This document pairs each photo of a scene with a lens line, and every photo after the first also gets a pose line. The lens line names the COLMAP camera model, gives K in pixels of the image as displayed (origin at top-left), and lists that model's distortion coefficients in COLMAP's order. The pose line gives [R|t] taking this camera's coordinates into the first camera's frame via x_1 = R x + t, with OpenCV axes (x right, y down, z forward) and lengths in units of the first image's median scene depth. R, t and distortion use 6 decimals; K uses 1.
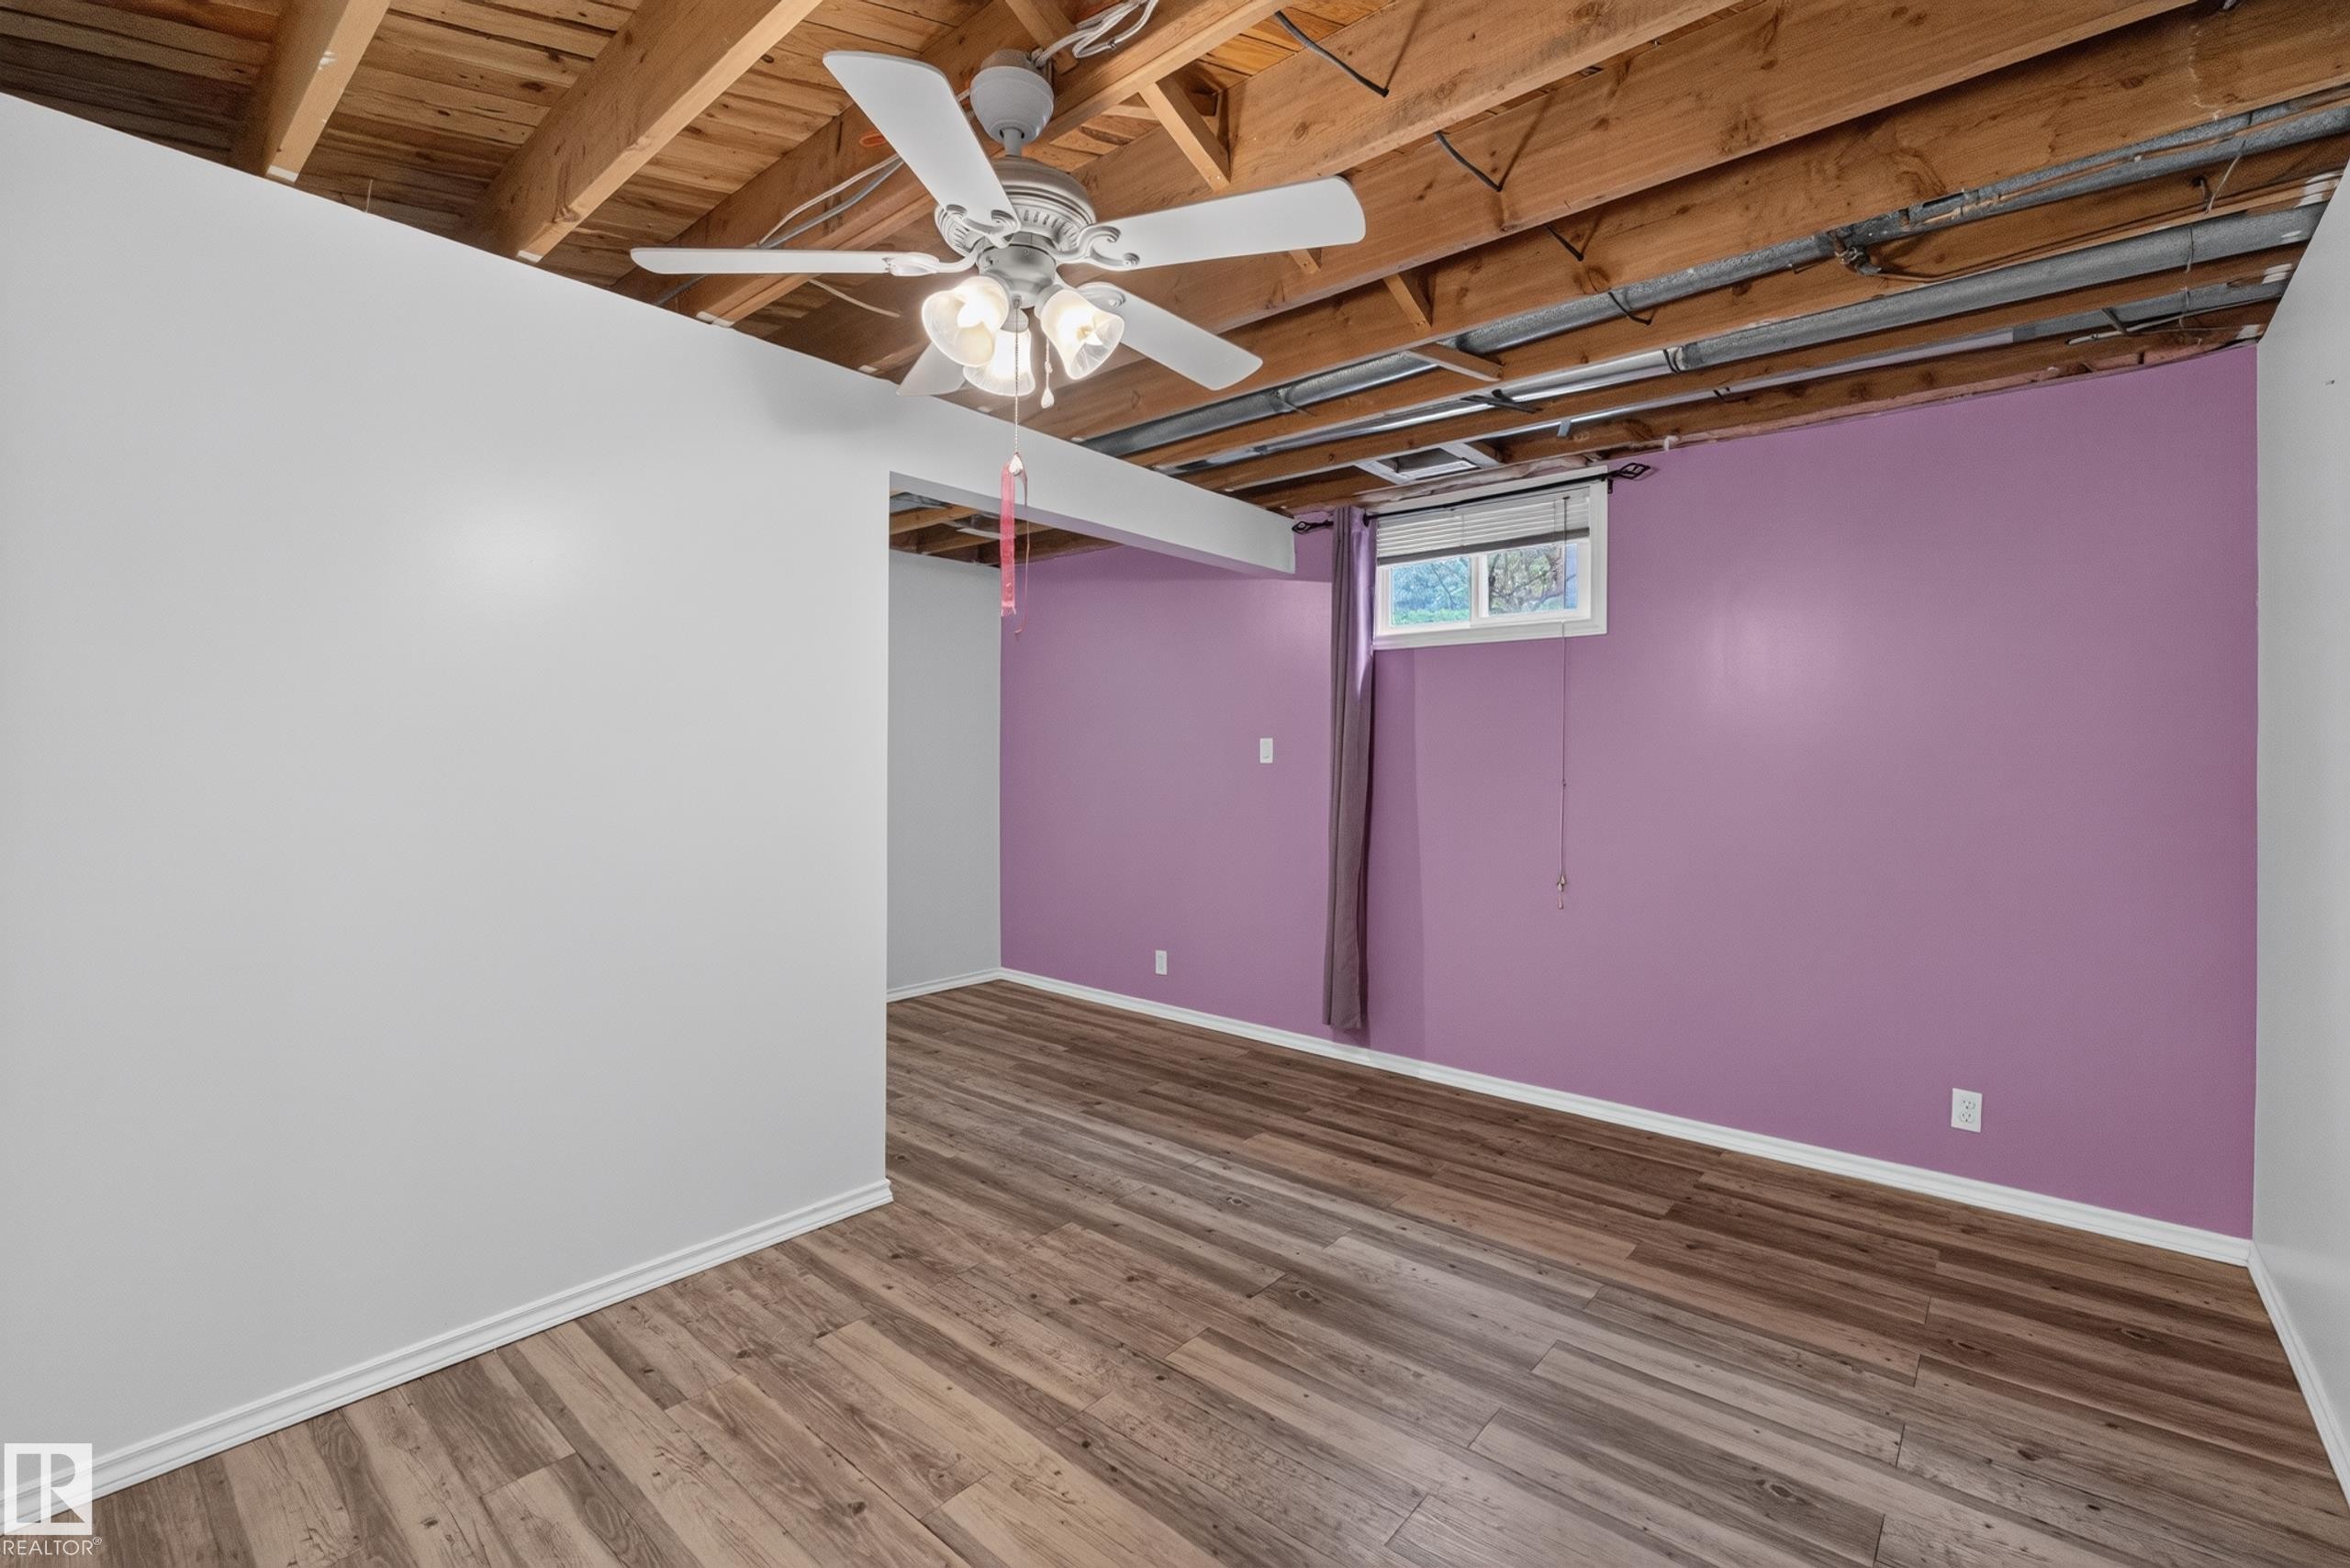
lens RADIAL K [[1013.8, 0, 1166.9], [0, 1013.8, 749.9], [0, 0, 1]] dist [-0.011795, 0.000564]
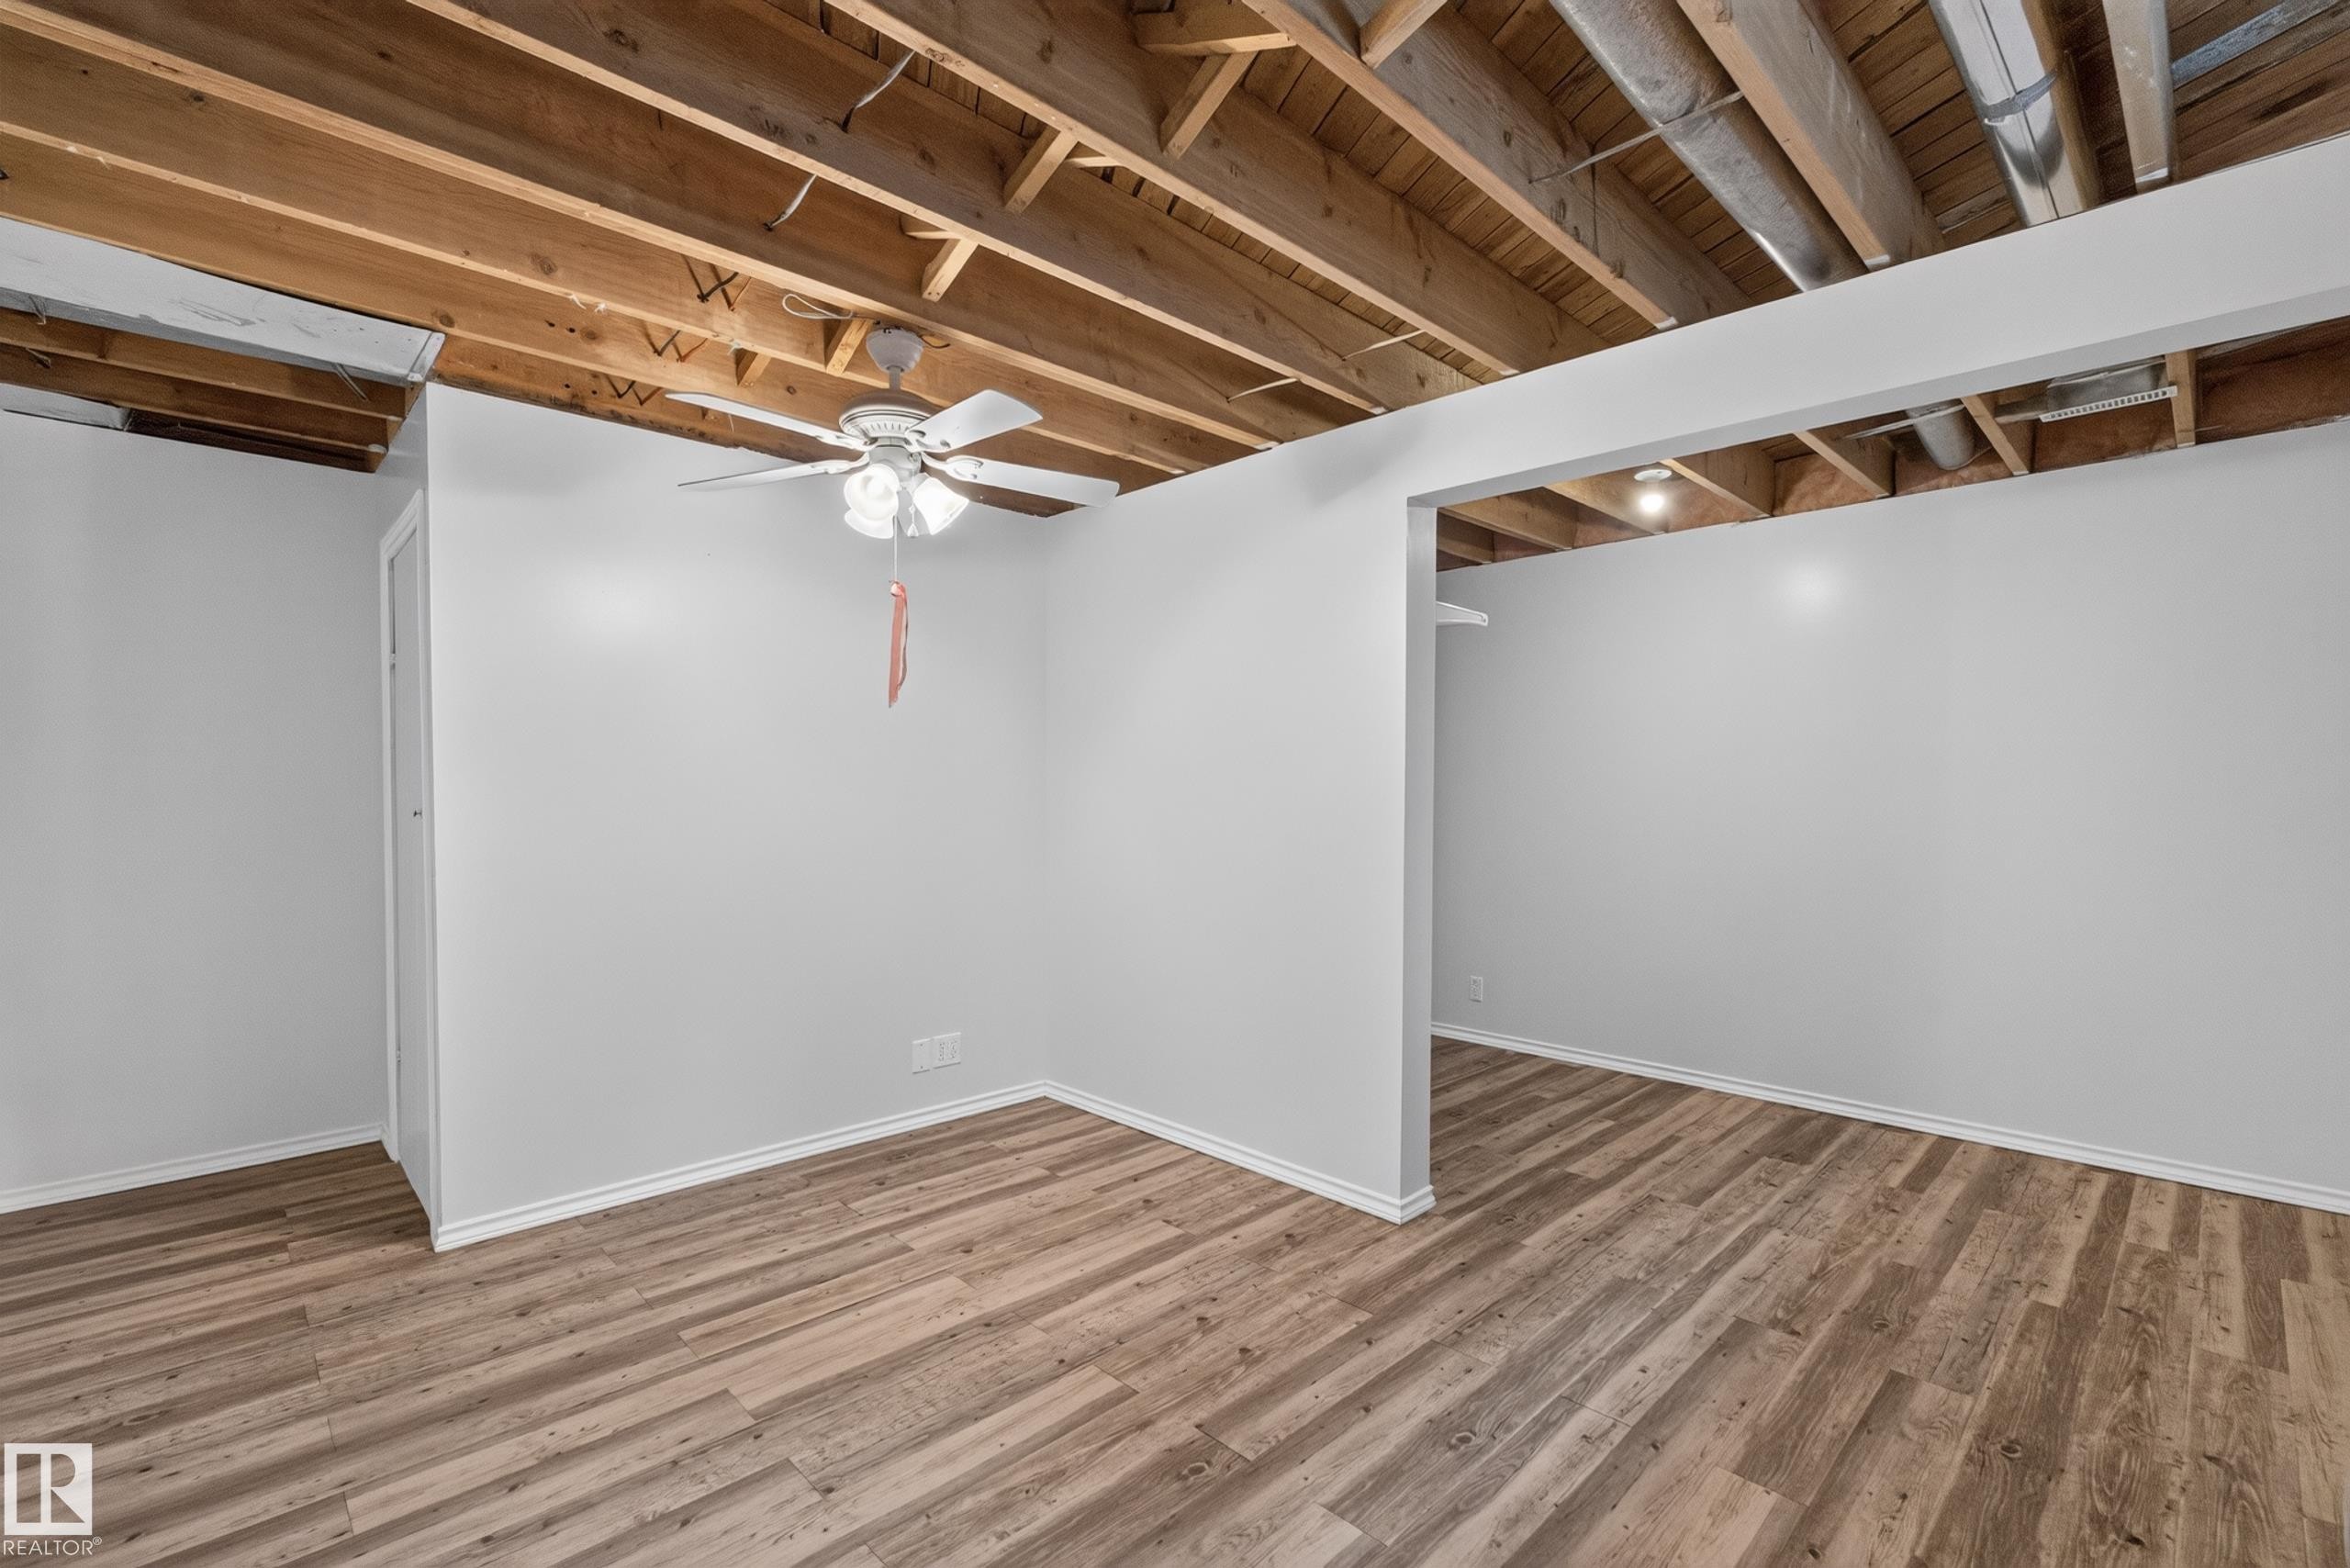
lens RADIAL K [[1013.8, 0, 1166.9], [0, 1013.8, 749.9], [0, 0, 1]] dist [-0.011795, 0.000564]
pose [[-0.079633, -0.039568, -0.996039, 0.771425], [0.002344, 0.999202, -0.039882, 0.019578], [0.996822, -0.005511, -0.079476, 0.870857]]
